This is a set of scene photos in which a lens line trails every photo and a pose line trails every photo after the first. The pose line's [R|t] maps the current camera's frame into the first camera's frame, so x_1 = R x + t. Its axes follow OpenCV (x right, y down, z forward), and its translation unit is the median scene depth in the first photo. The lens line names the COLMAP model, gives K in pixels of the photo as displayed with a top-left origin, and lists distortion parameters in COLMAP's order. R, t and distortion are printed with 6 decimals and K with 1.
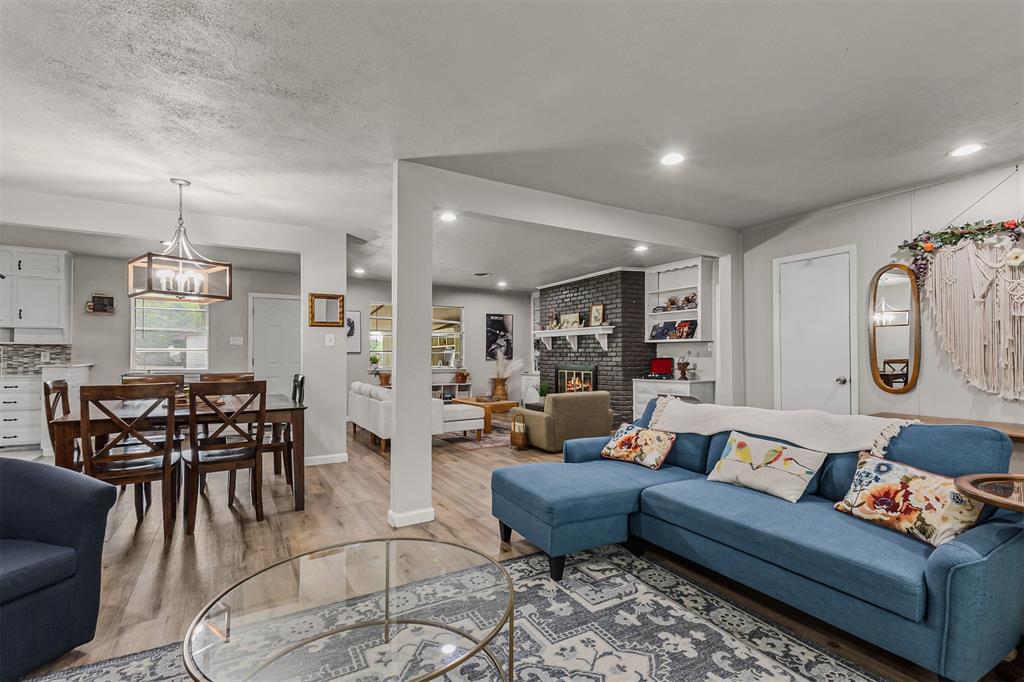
lens RADIAL K [[481.6, 0, 507.9], [0, 481.6, 359.2], [0, 0, 1]] dist [0.026972, -0.003959]
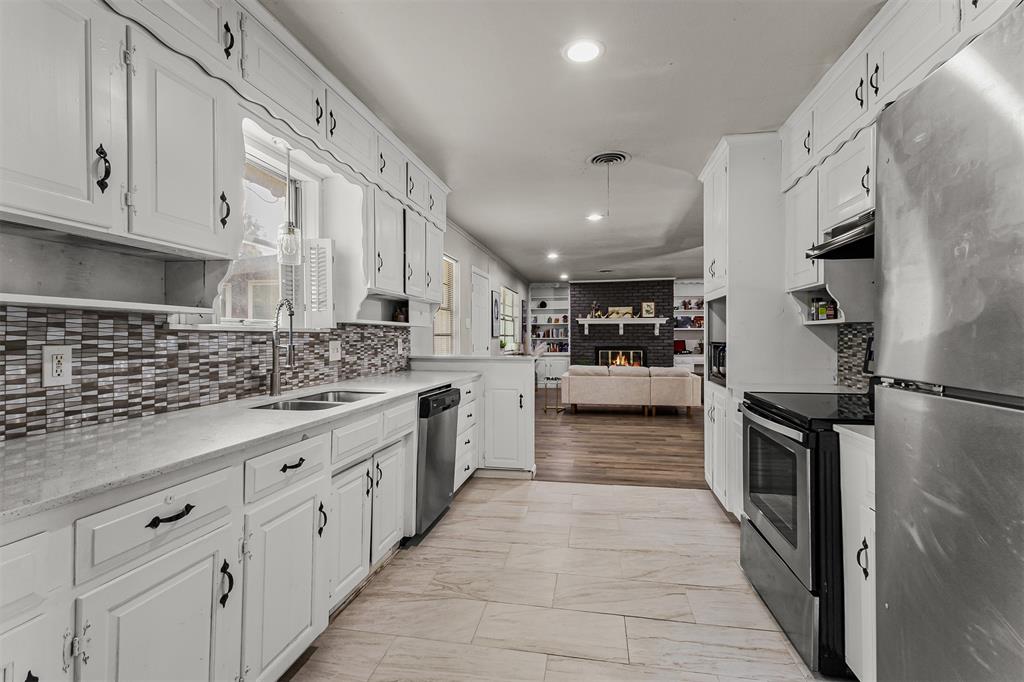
lens RADIAL K [[481.6, 0, 512.0], [0, 481.6, 333.9], [0, 0, 1]] dist [0.026972, -0.003959]
pose [[0.632950, 0.001938, 0.774191, -1.154983], [0.009755, 0.999898, -0.010478, -0.011486], [-0.774132, 0.014184, 0.632866, 0.446186]]
